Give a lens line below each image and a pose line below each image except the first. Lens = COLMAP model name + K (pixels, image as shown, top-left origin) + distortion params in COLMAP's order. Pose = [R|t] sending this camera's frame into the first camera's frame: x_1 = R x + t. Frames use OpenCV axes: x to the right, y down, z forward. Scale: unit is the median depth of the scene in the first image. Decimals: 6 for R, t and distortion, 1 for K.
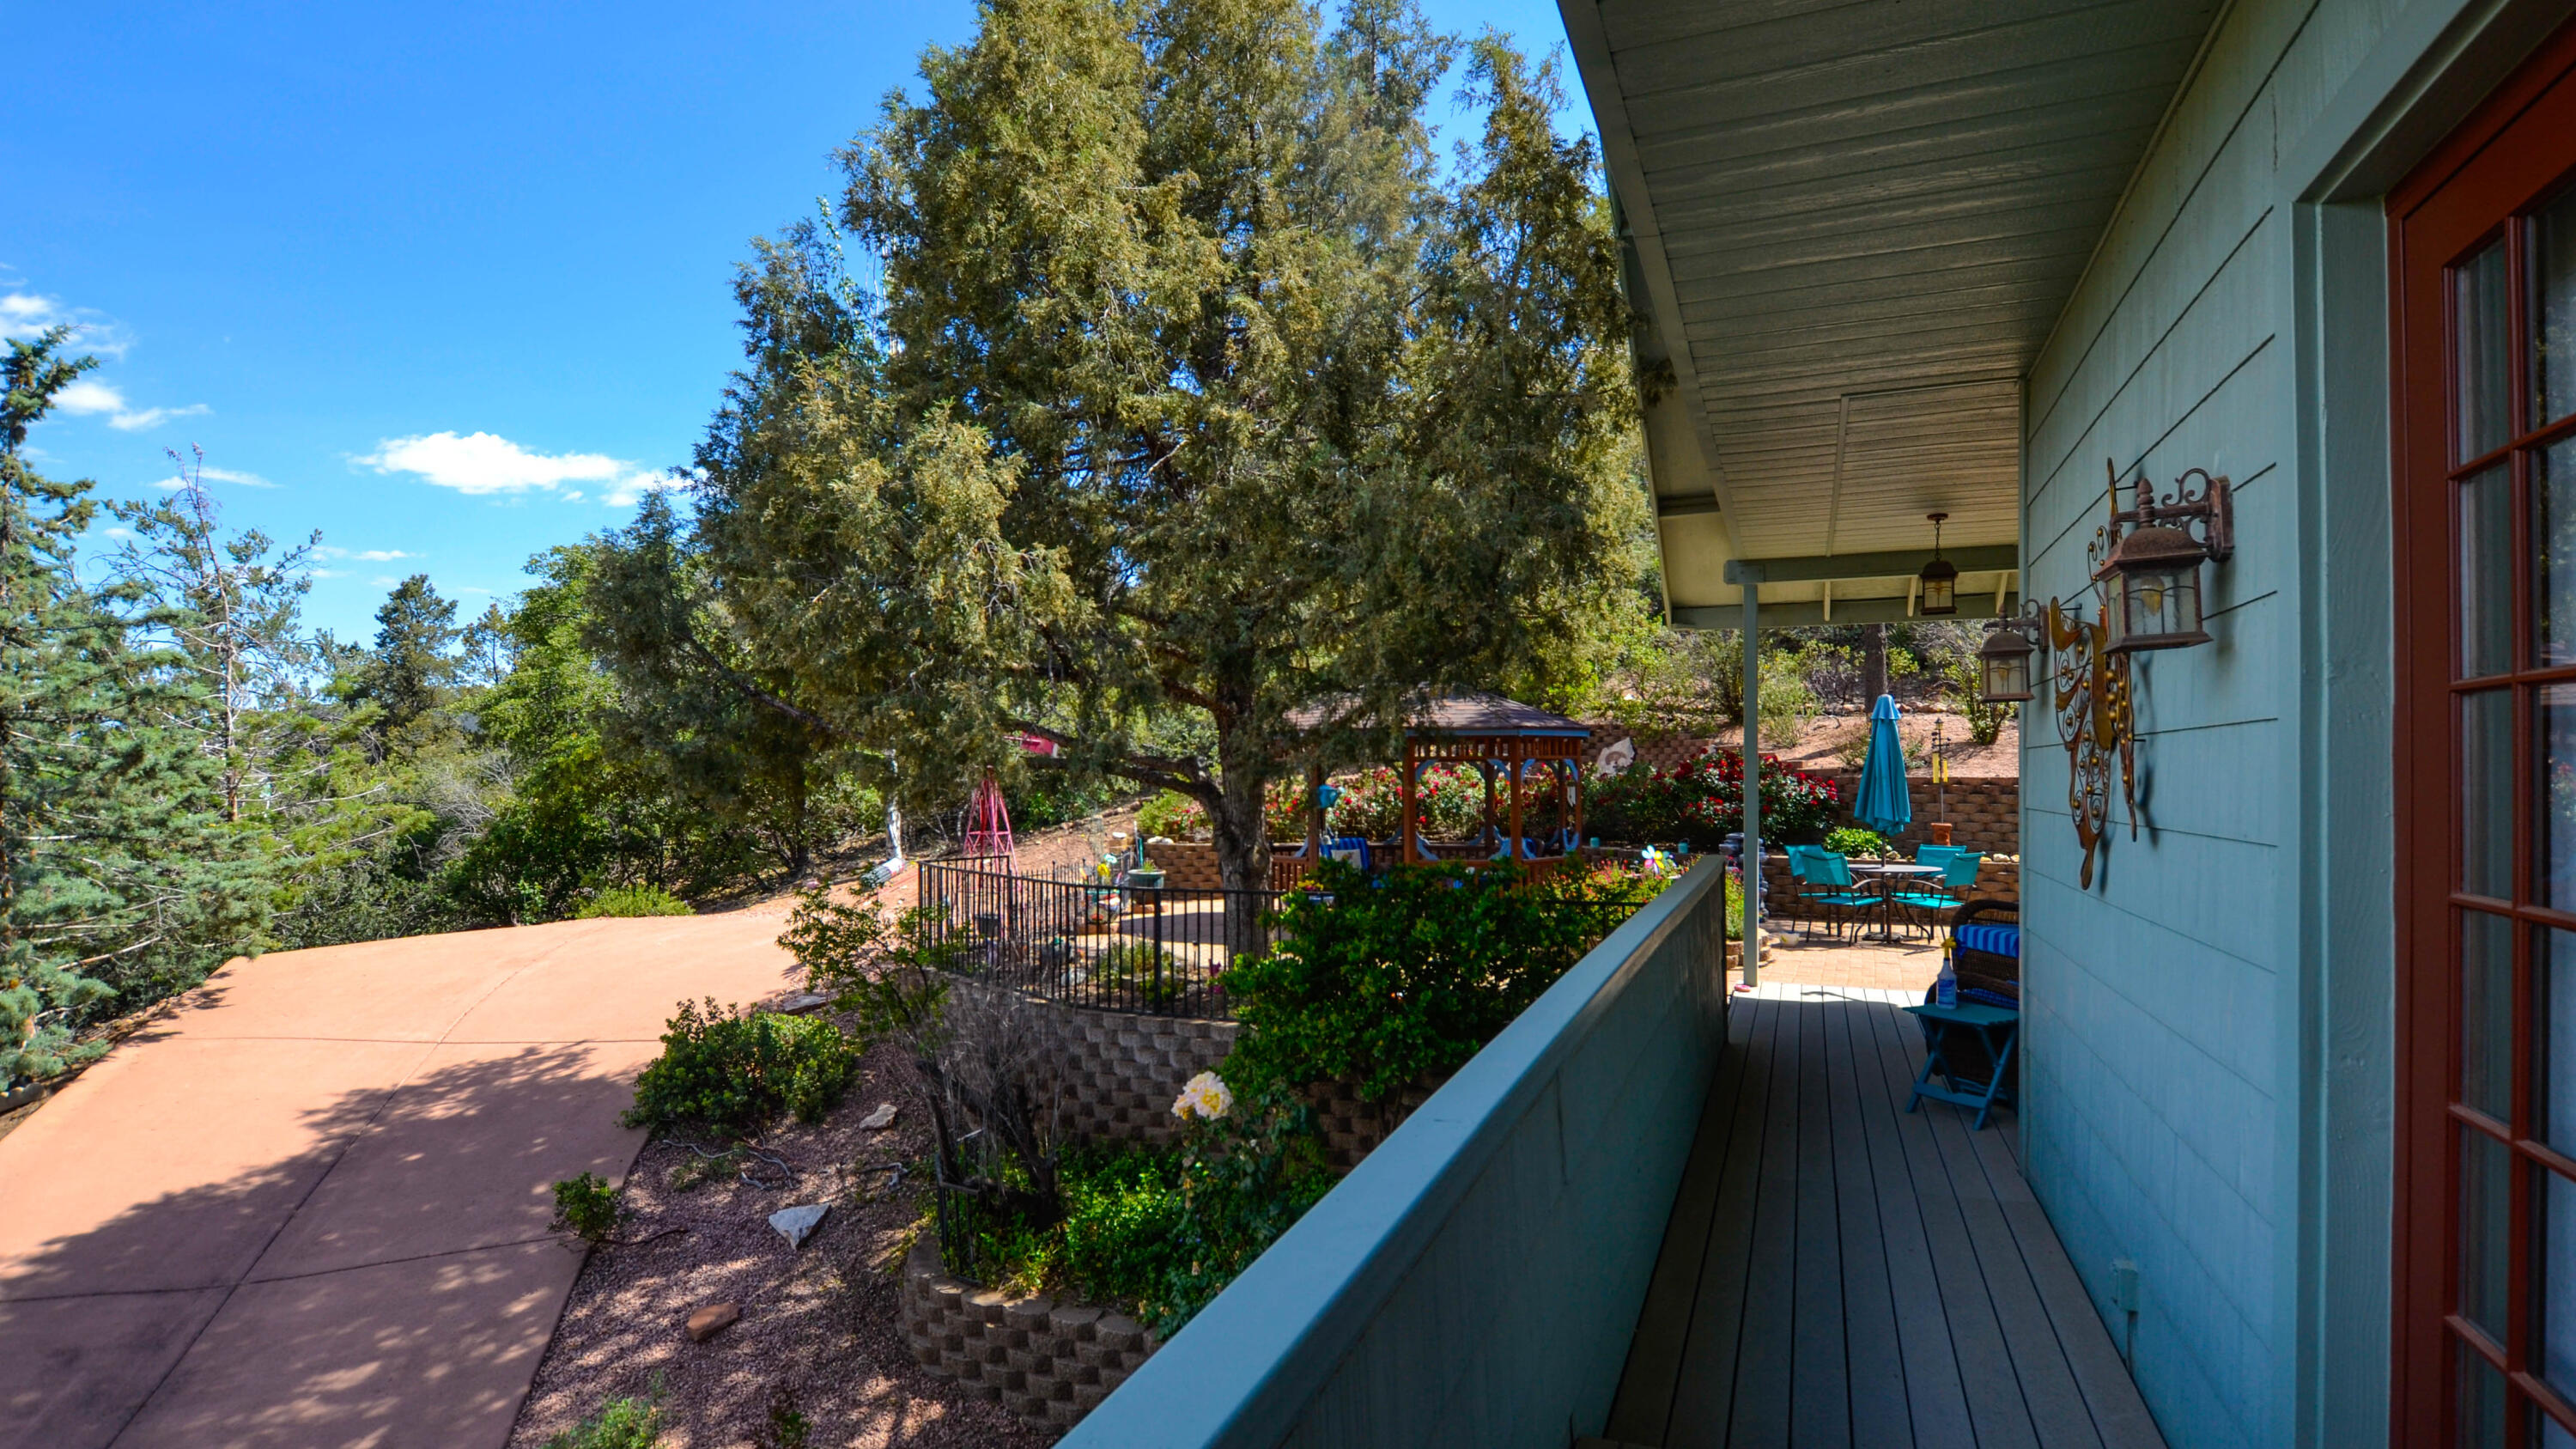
lens RADIAL K [[1259.3, 0, 1292.5], [0, 1259.3, 773.0], [0, 0, 1]] dist [-0.034211, 0.005451]
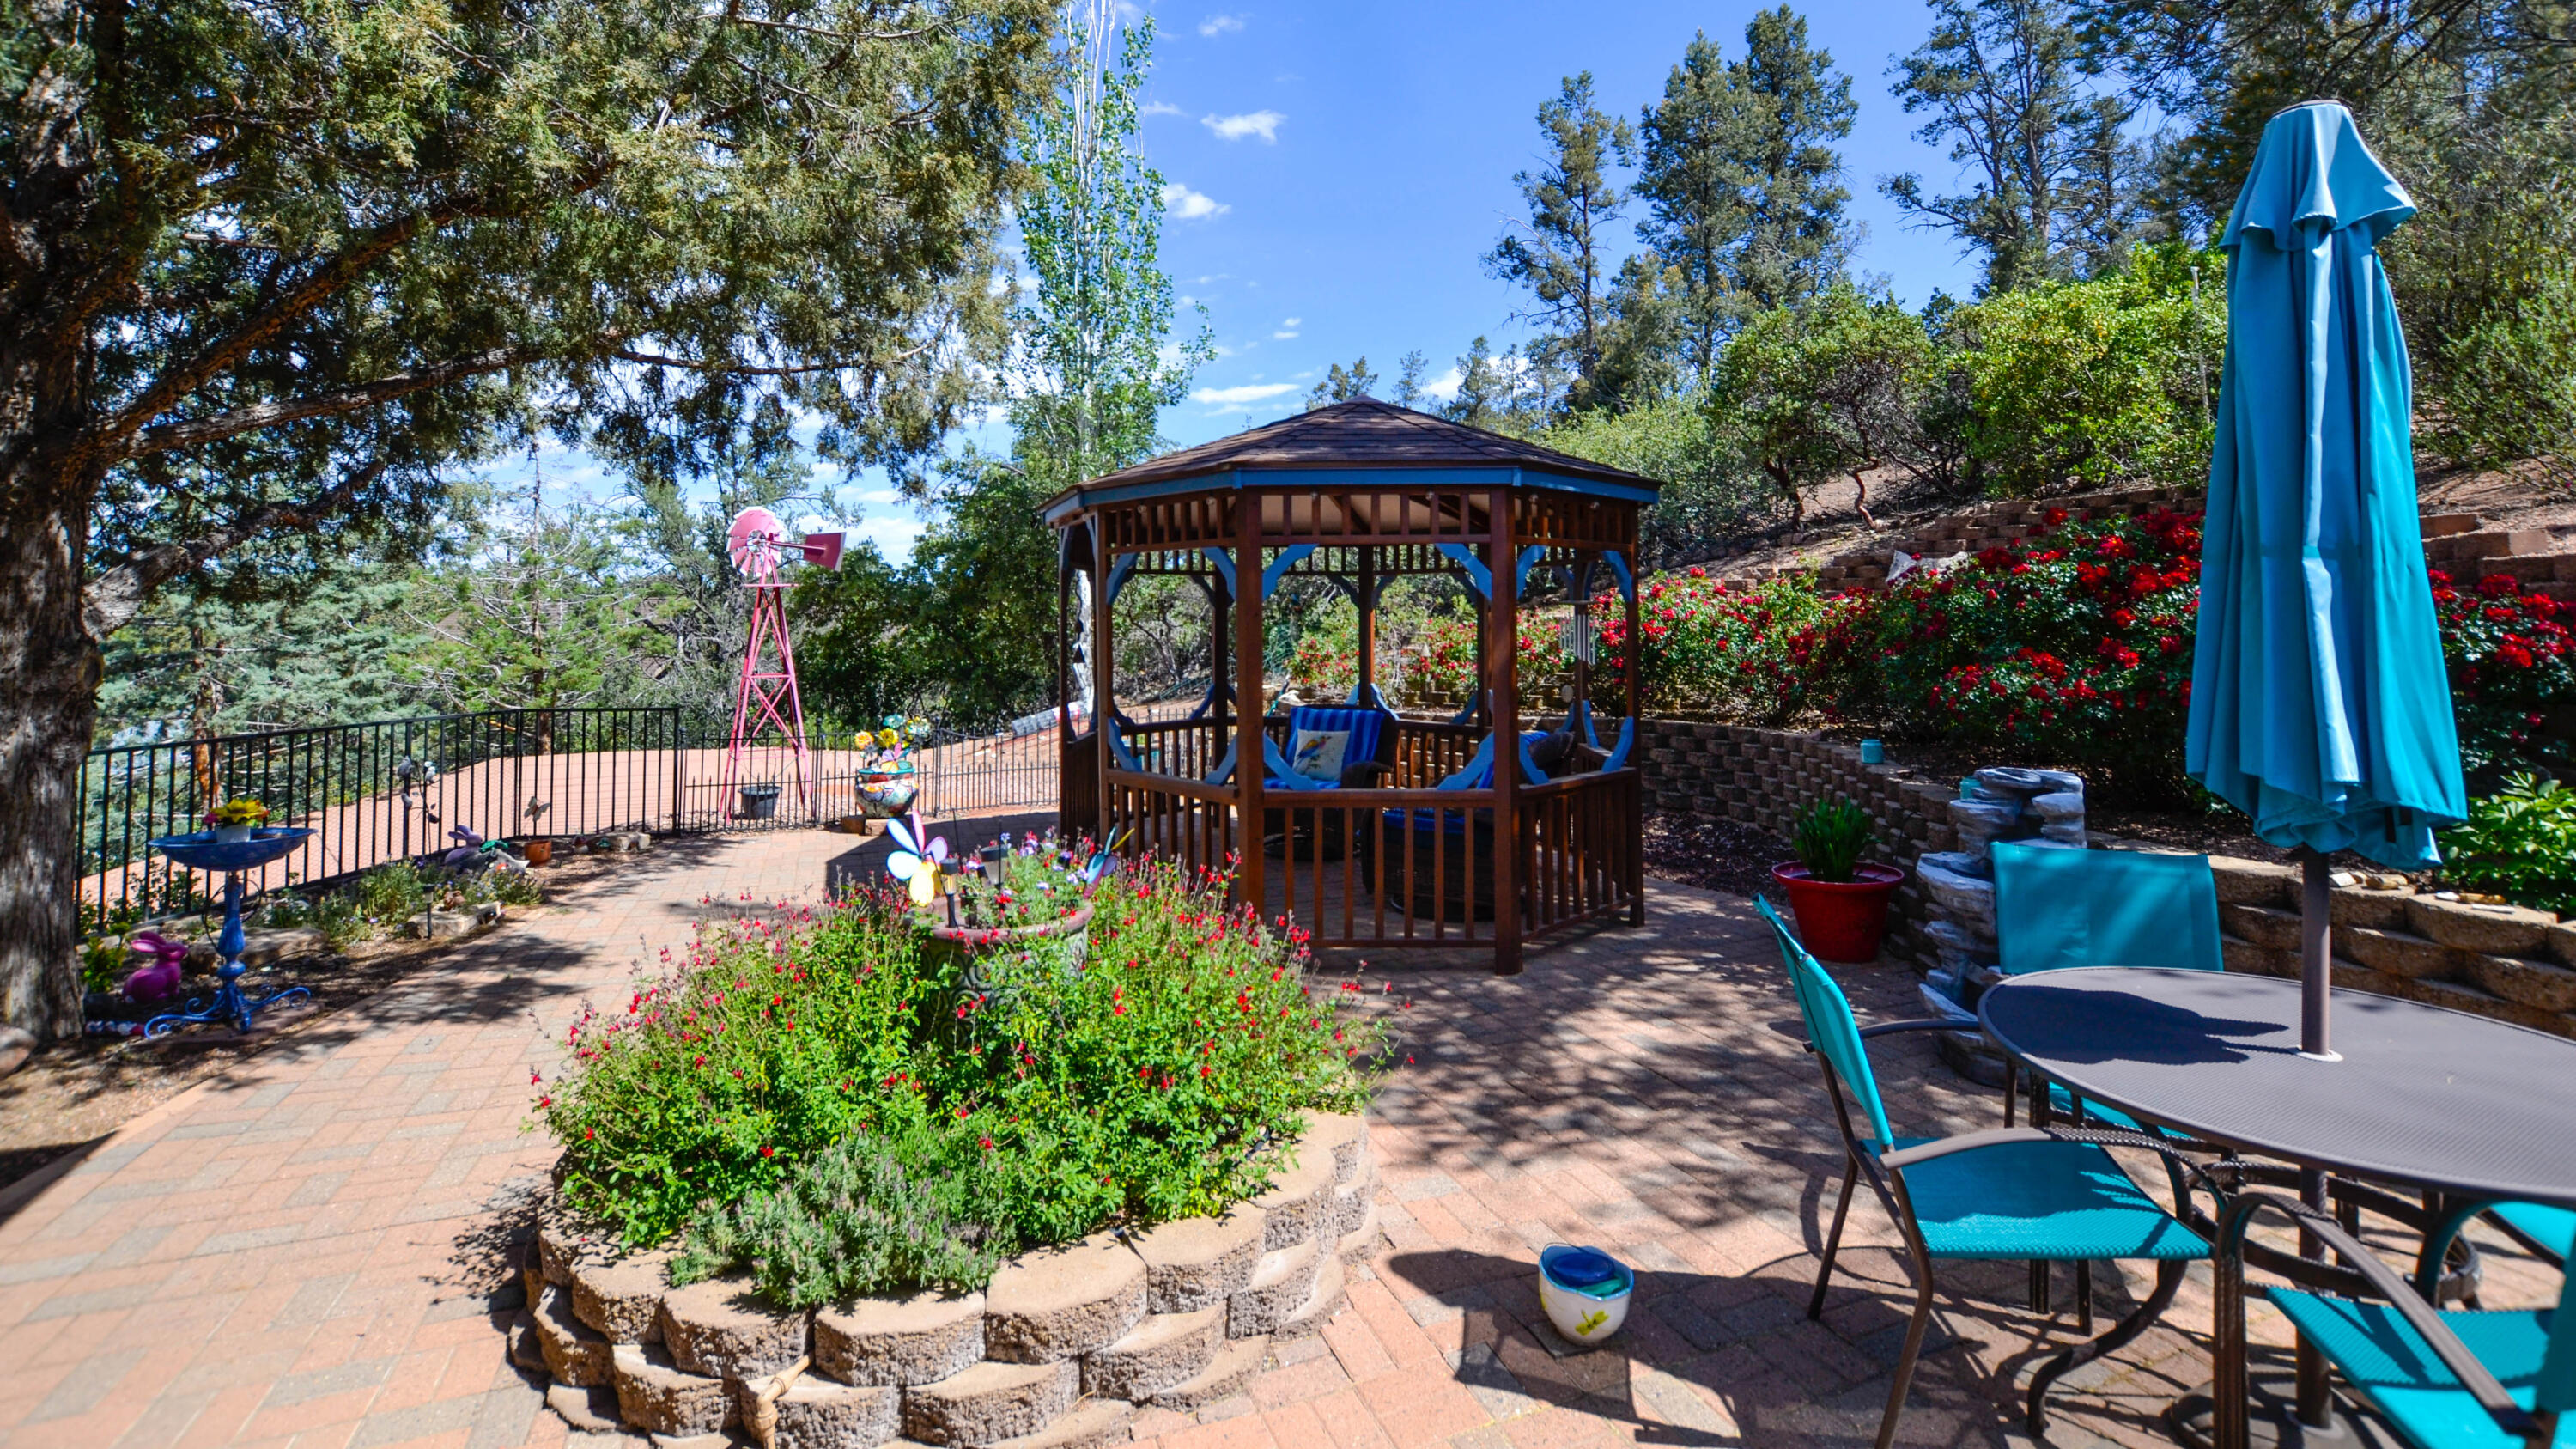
lens RADIAL K [[1155.4, 0, 1295.2], [0, 1155.4, 559.9], [0, 0, 1]] dist [-0.030594, 0.003365]
pose [[0.738614, -0.029808, -0.673469, 0.534033], [-0.003015, 0.998866, -0.047517, 0.014551], [0.674121, 0.037127, 0.737687, 0.872627]]
